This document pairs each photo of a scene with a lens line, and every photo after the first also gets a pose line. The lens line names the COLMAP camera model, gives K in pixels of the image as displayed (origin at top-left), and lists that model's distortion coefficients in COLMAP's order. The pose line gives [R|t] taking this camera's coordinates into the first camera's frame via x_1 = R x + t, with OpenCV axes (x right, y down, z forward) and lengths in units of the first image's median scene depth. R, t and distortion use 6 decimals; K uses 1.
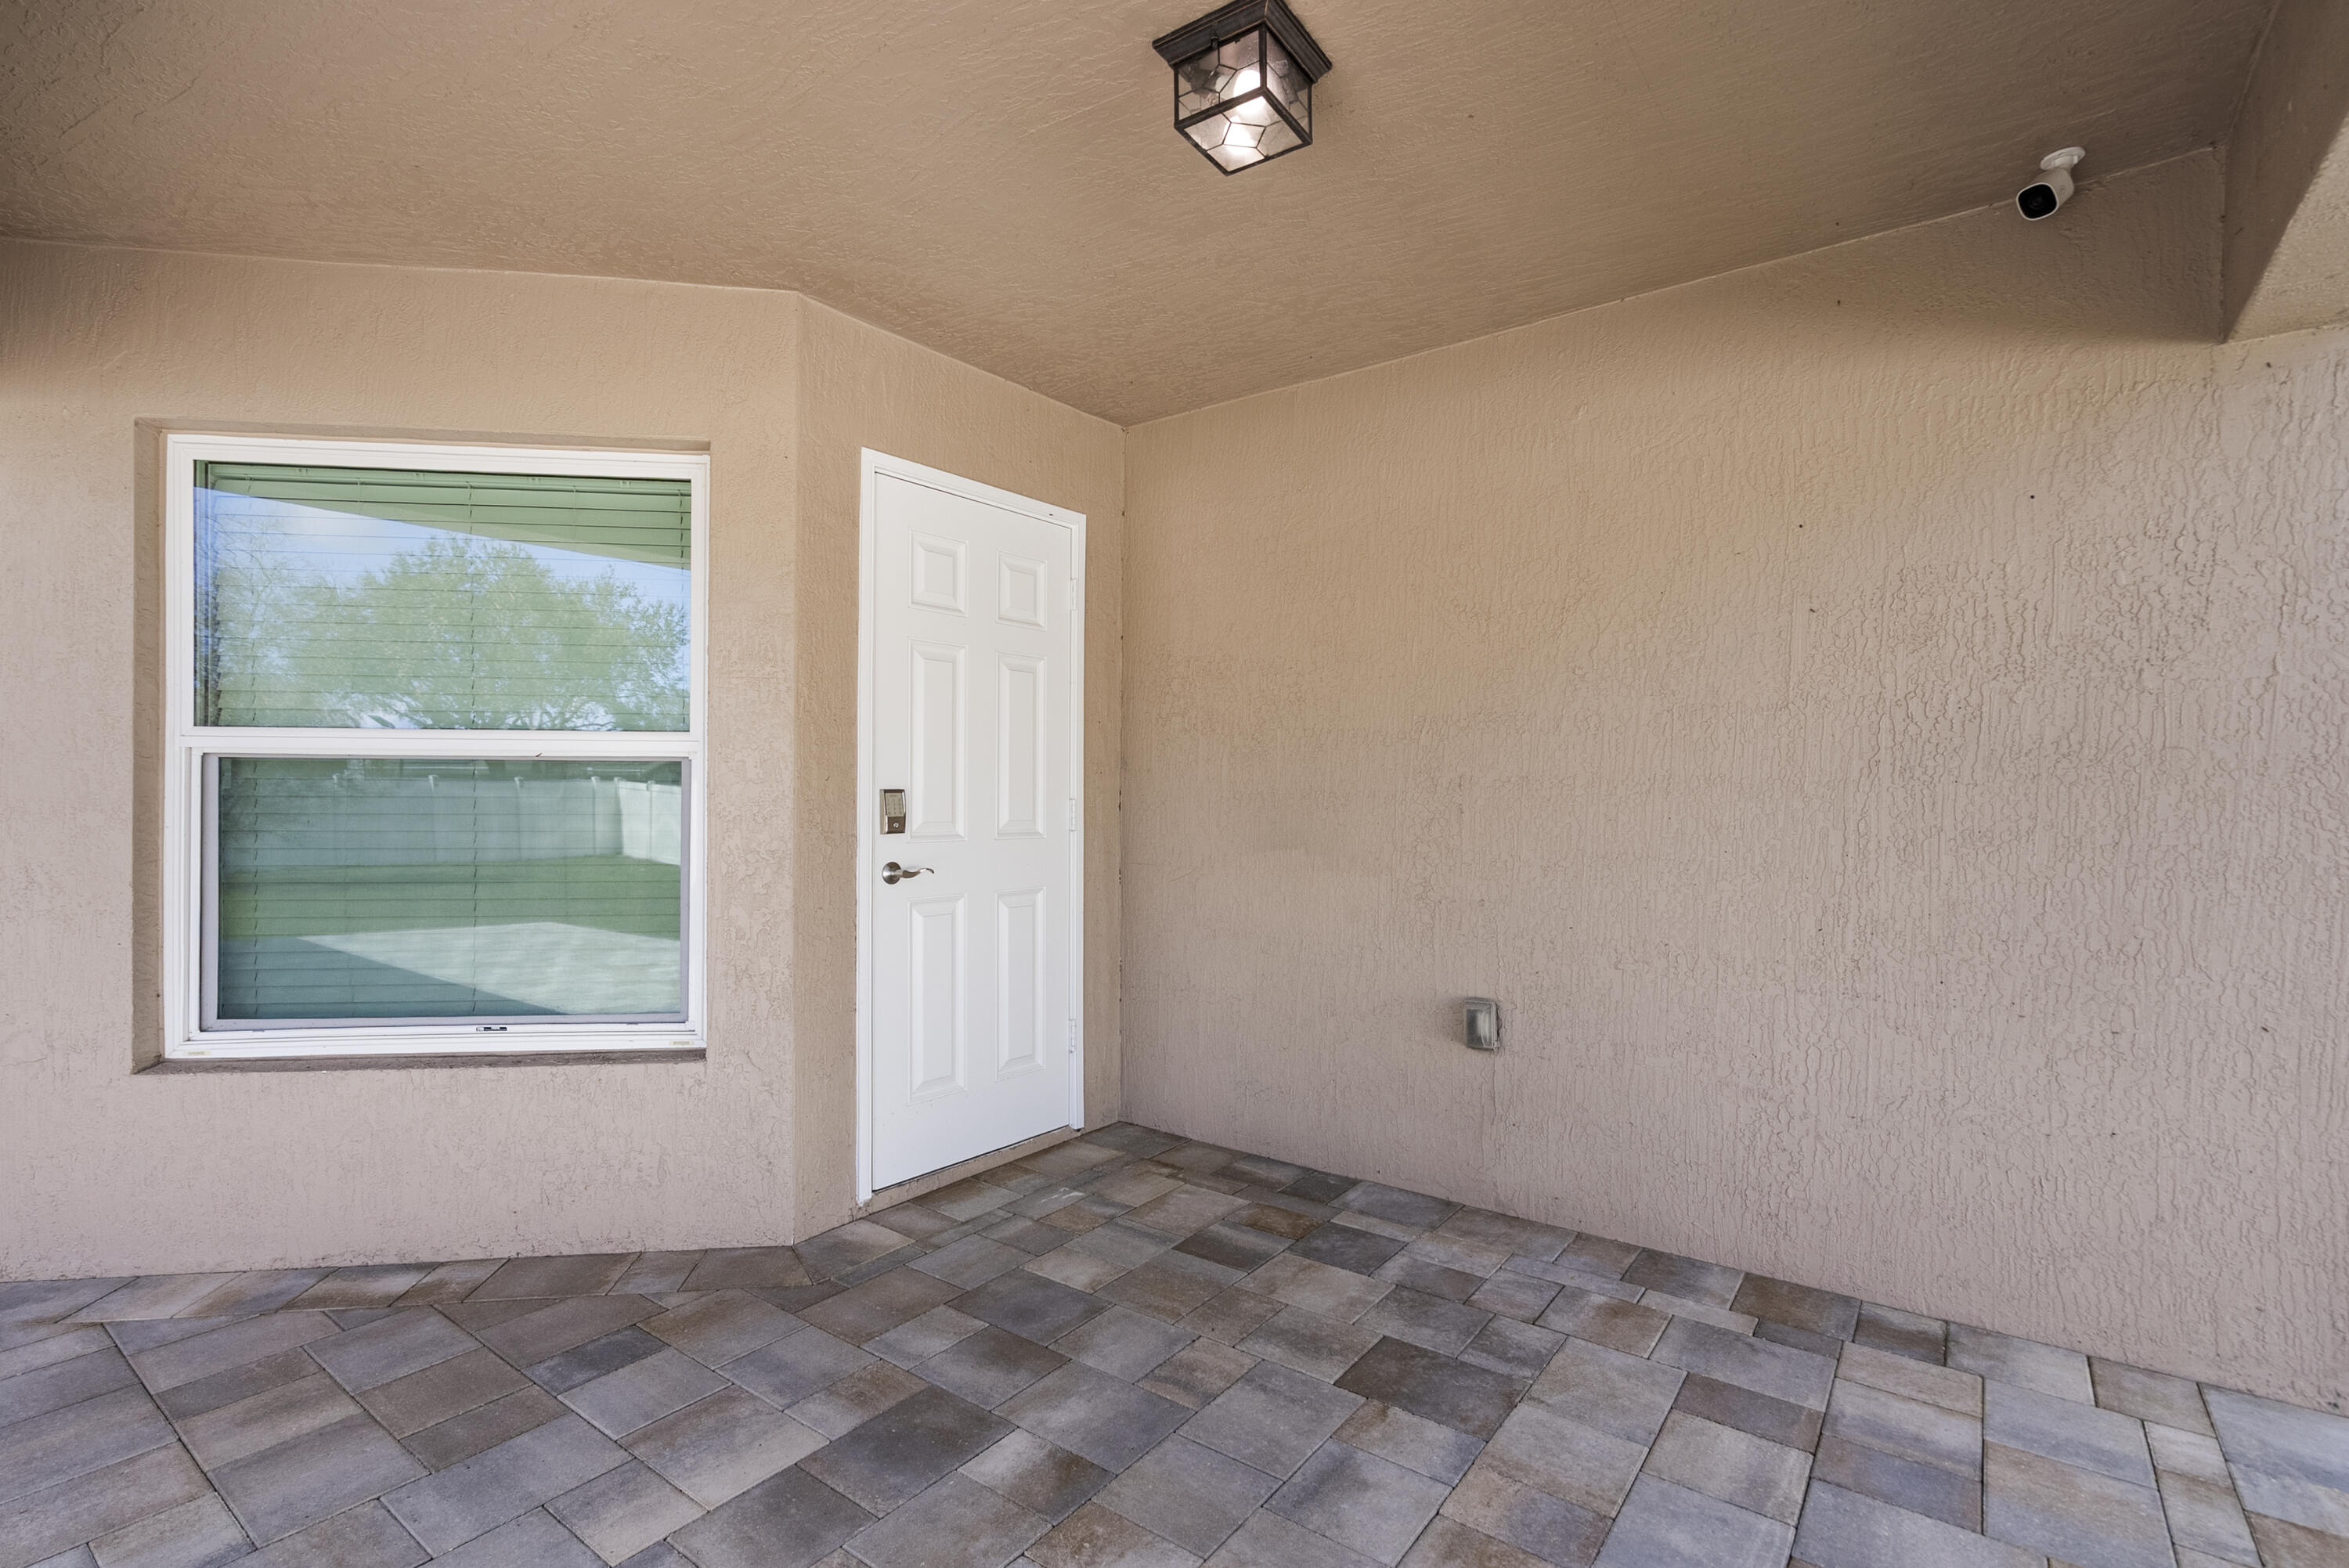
lens RADIAL K [[1078.7, 0, 1175.2], [0, 1078.7, 791.0], [0, 0, 1]] dist [-0.005721, 0.000017]
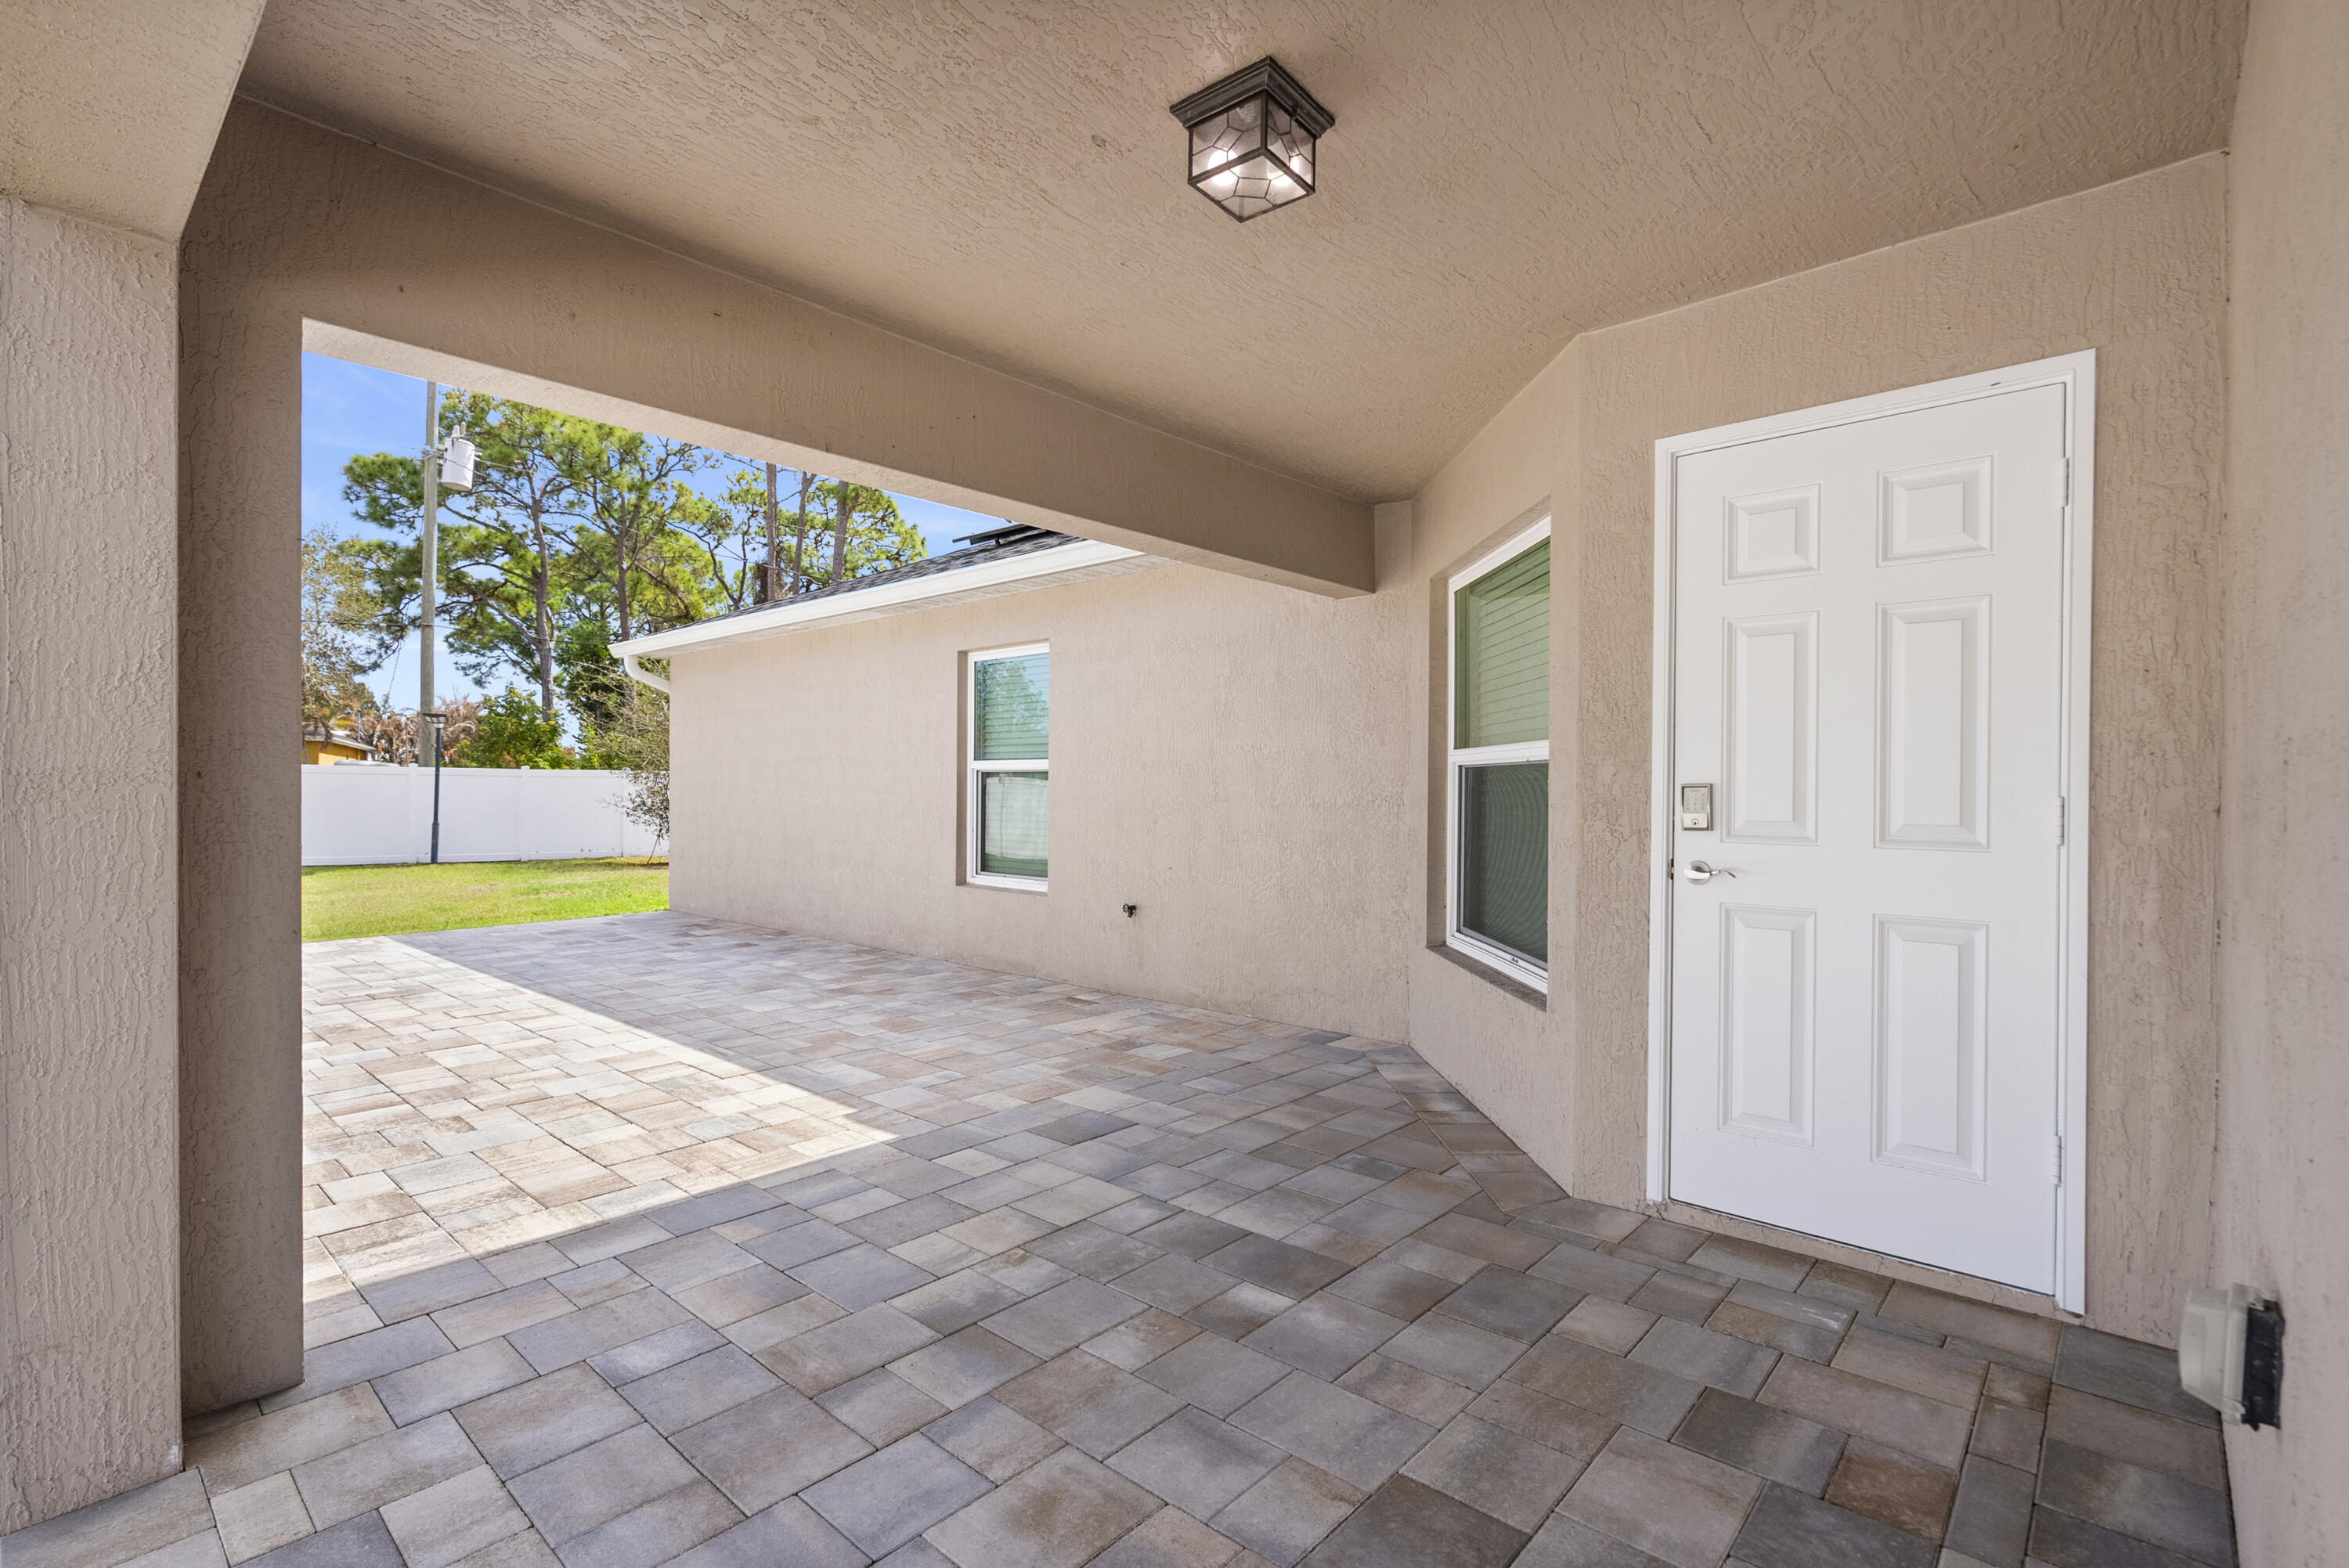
lens RADIAL K [[1078.7, 0, 1175.8], [0, 1078.7, 785.7], [0, 0, 1]] dist [-0.005721, 0.000017]
pose [[-0.081514, -0.004923, -0.996660, 0.865246], [-0.006099, 0.999972, -0.004441, 0.007999], [0.996654, 0.005716, -0.081541, 0.757105]]
